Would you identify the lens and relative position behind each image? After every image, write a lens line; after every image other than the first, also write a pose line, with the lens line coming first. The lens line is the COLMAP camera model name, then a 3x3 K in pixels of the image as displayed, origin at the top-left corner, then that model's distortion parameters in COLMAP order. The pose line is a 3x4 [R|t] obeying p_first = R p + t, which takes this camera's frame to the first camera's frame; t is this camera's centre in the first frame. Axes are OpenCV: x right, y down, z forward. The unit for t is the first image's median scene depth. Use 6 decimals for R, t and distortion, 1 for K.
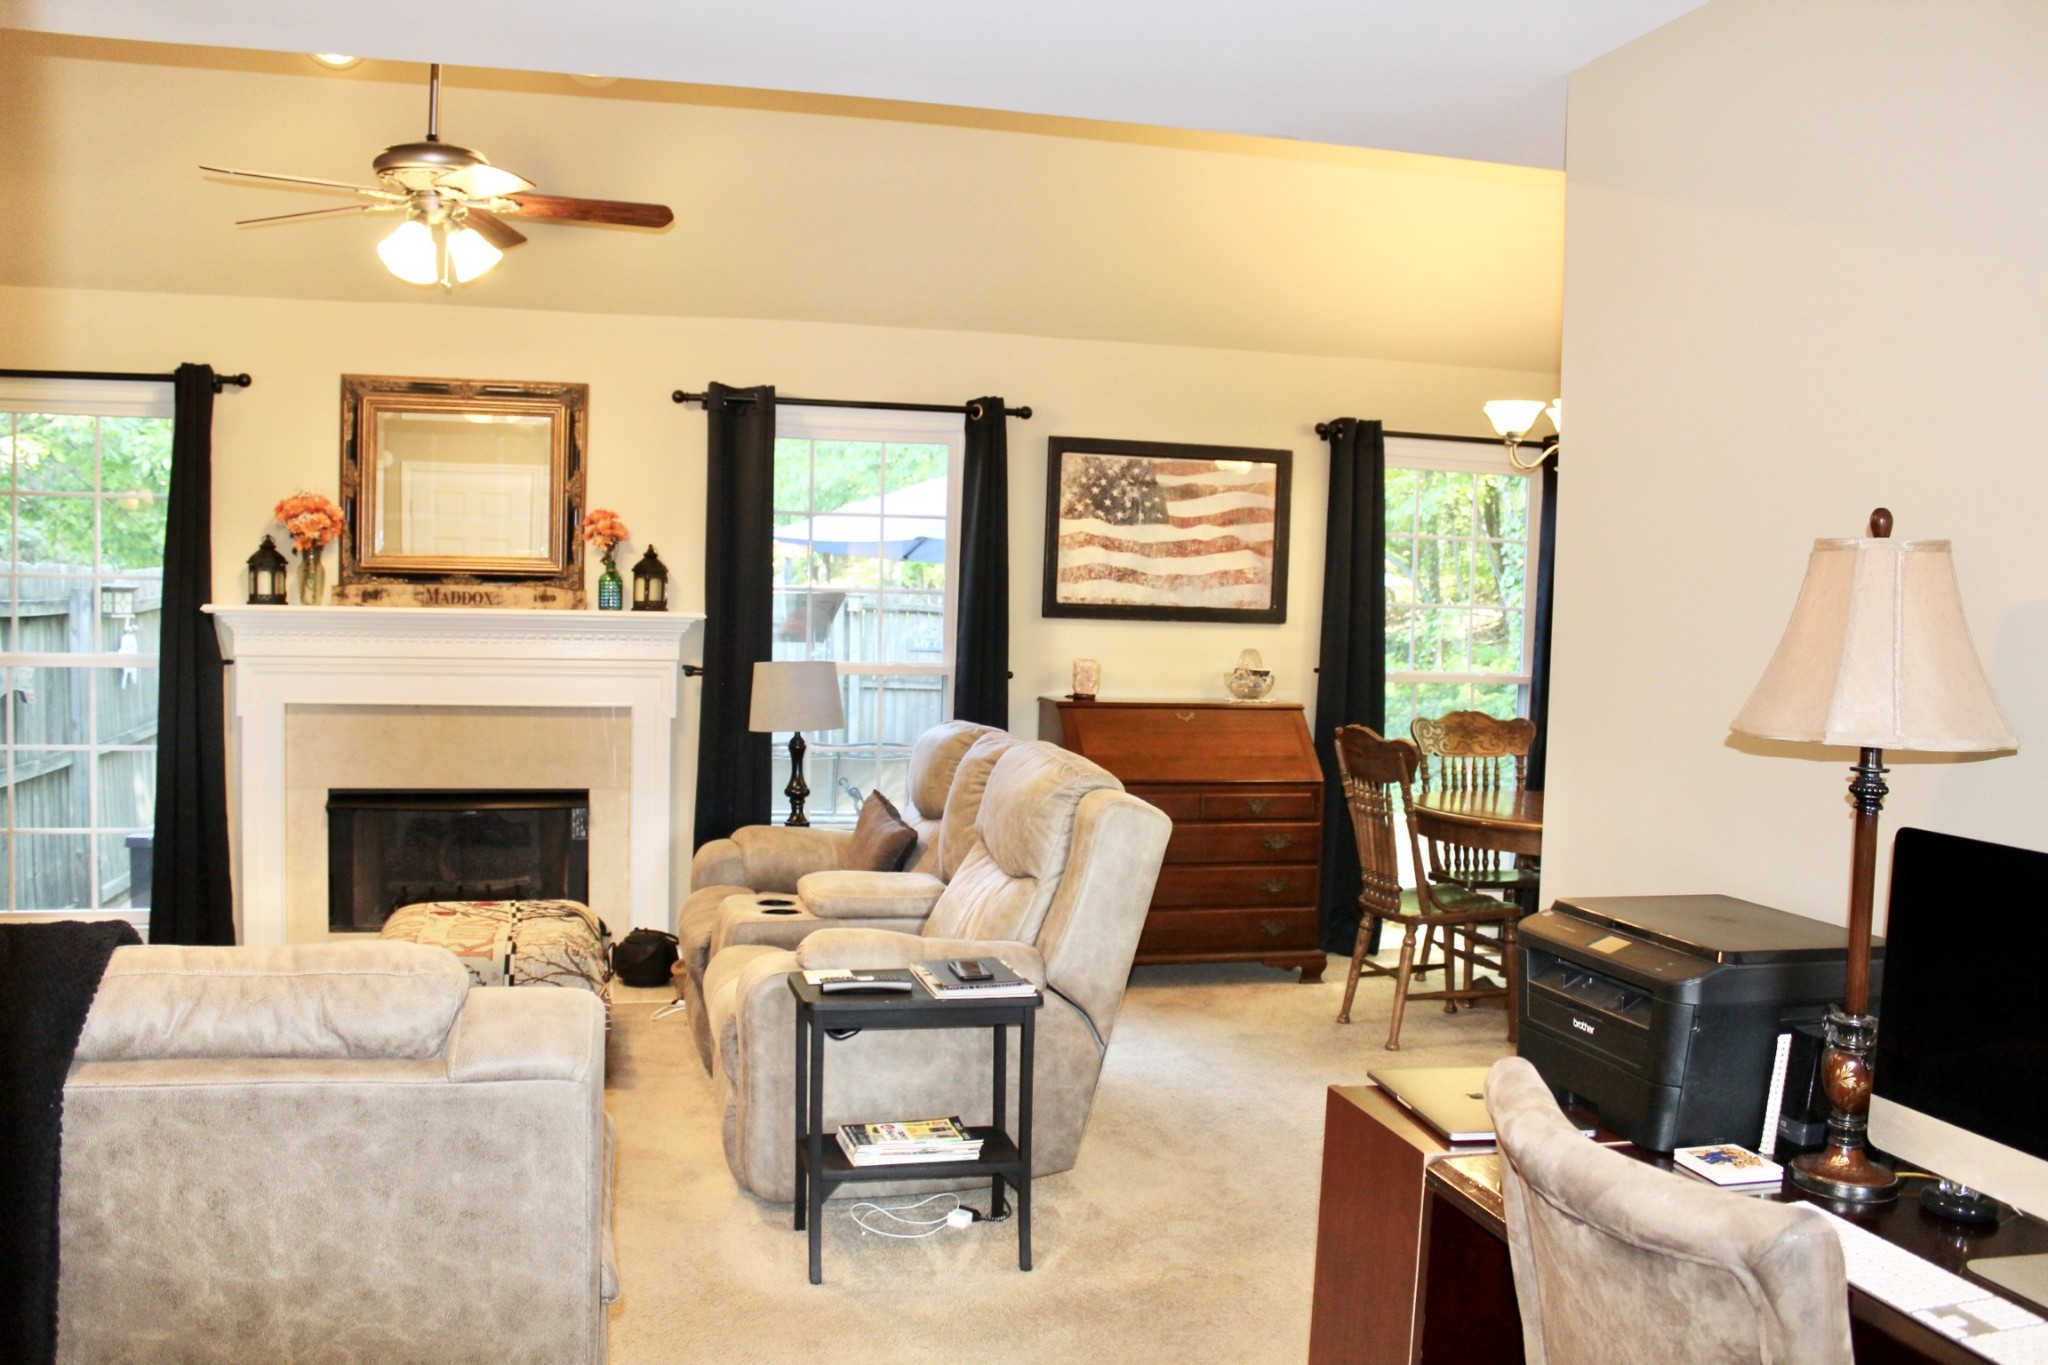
lens RADIAL K [[1706.0, 0, 1024.0], [0, 1706.0, 682.5], [0, 0, 1]] dist [-0.174428, 0.166730]
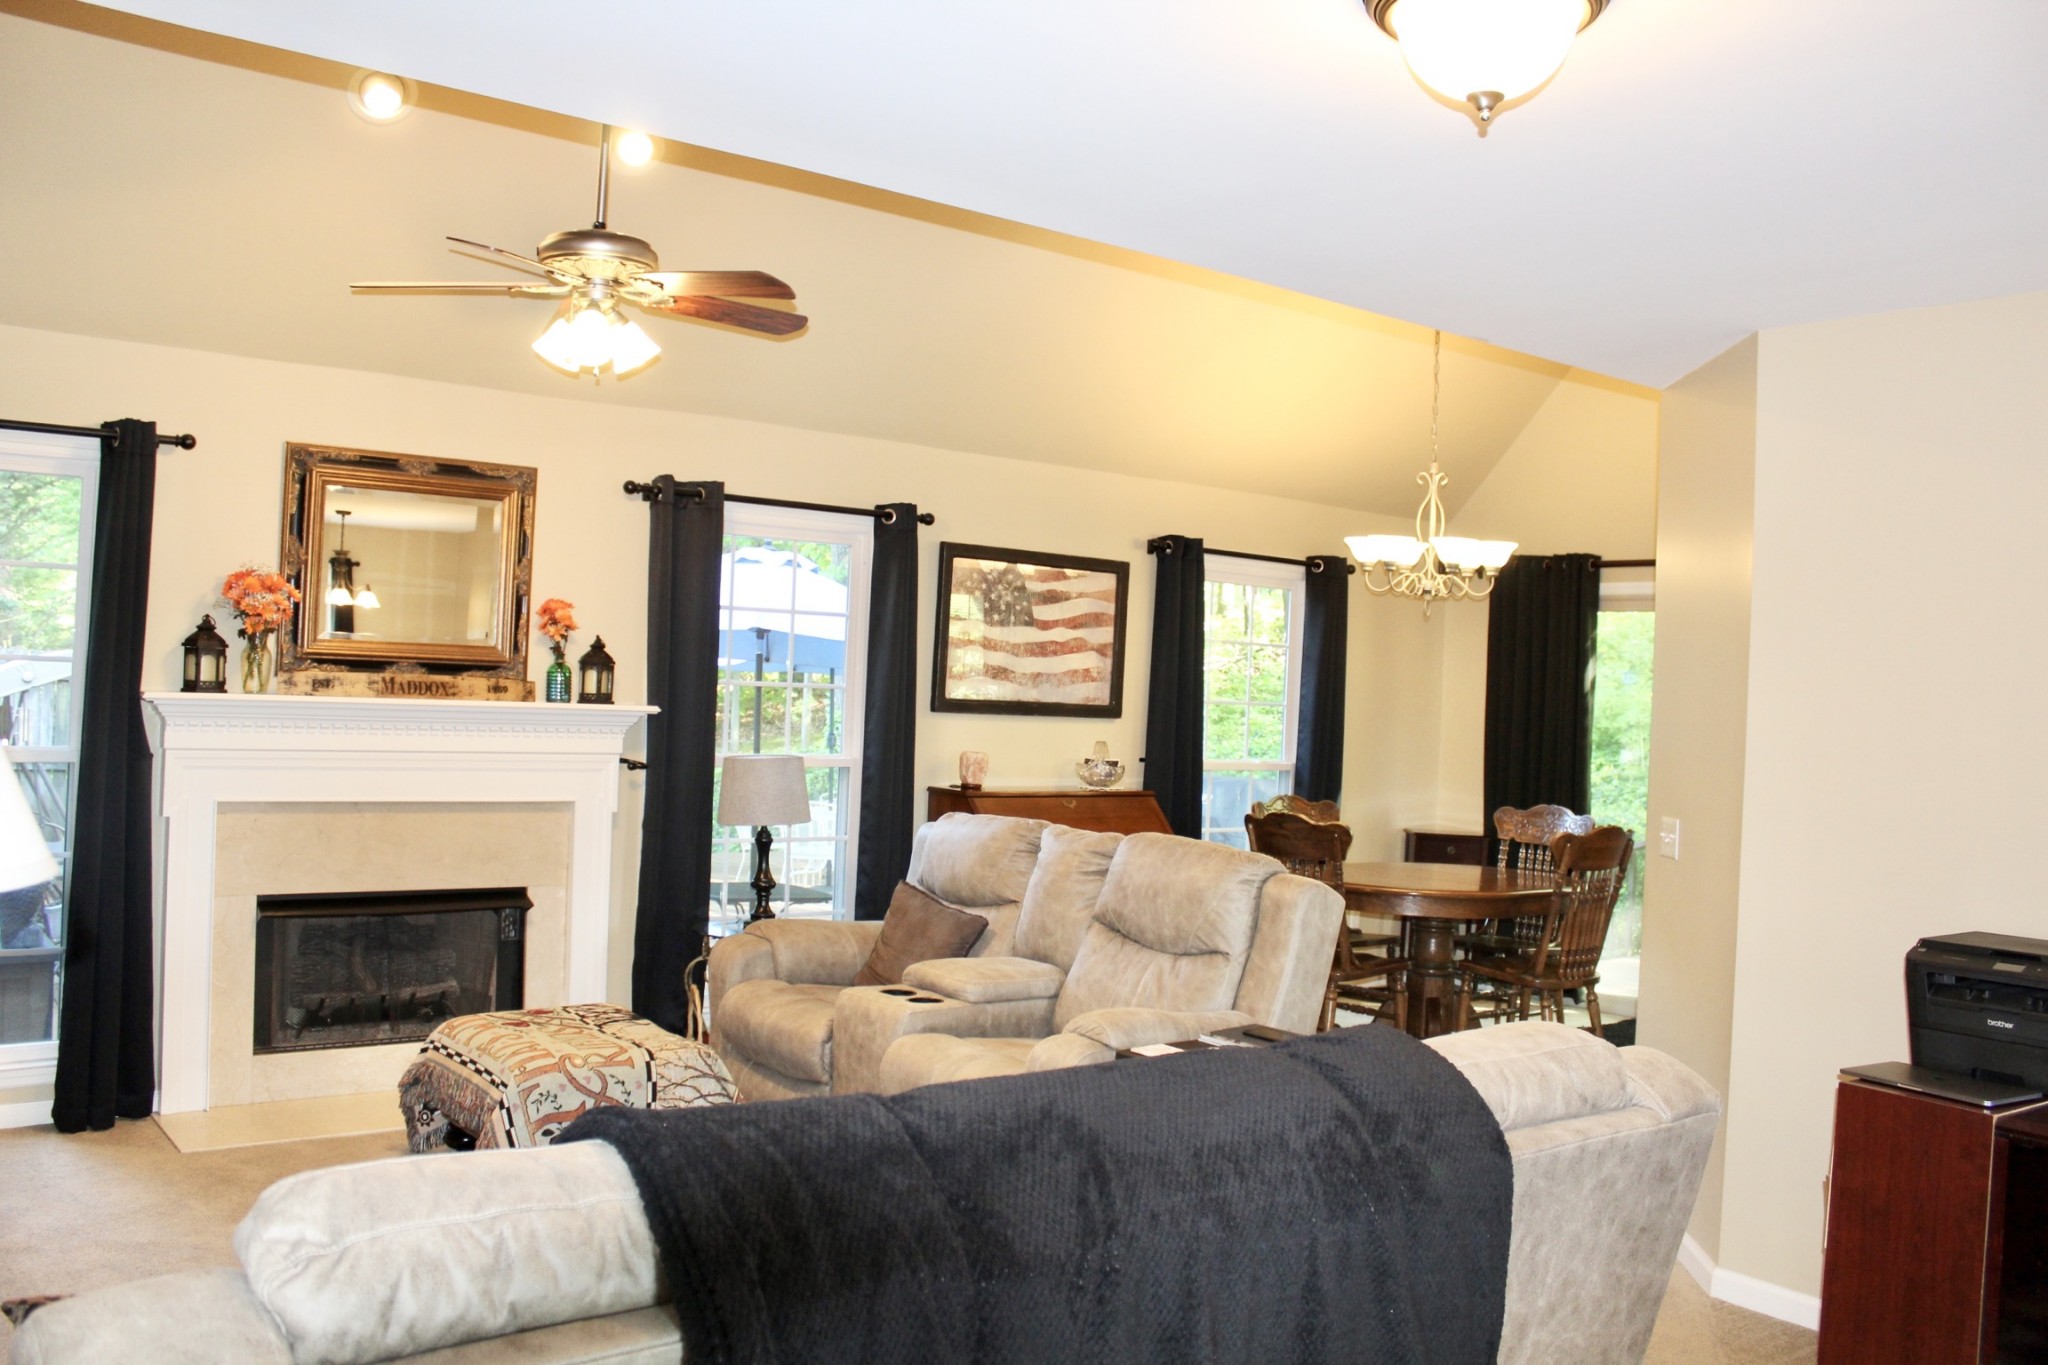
lens RADIAL K [[1706.0, 0, 1024.0], [0, 1706.0, 682.5], [0, 0, 1]] dist [-0.174428, 0.166730]
pose [[0.919393, 0.013828, 0.393097, -0.378579], [0.002490, 0.999157, -0.040973, -0.013714], [-0.393333, 0.038649, 0.918584, 0.003072]]
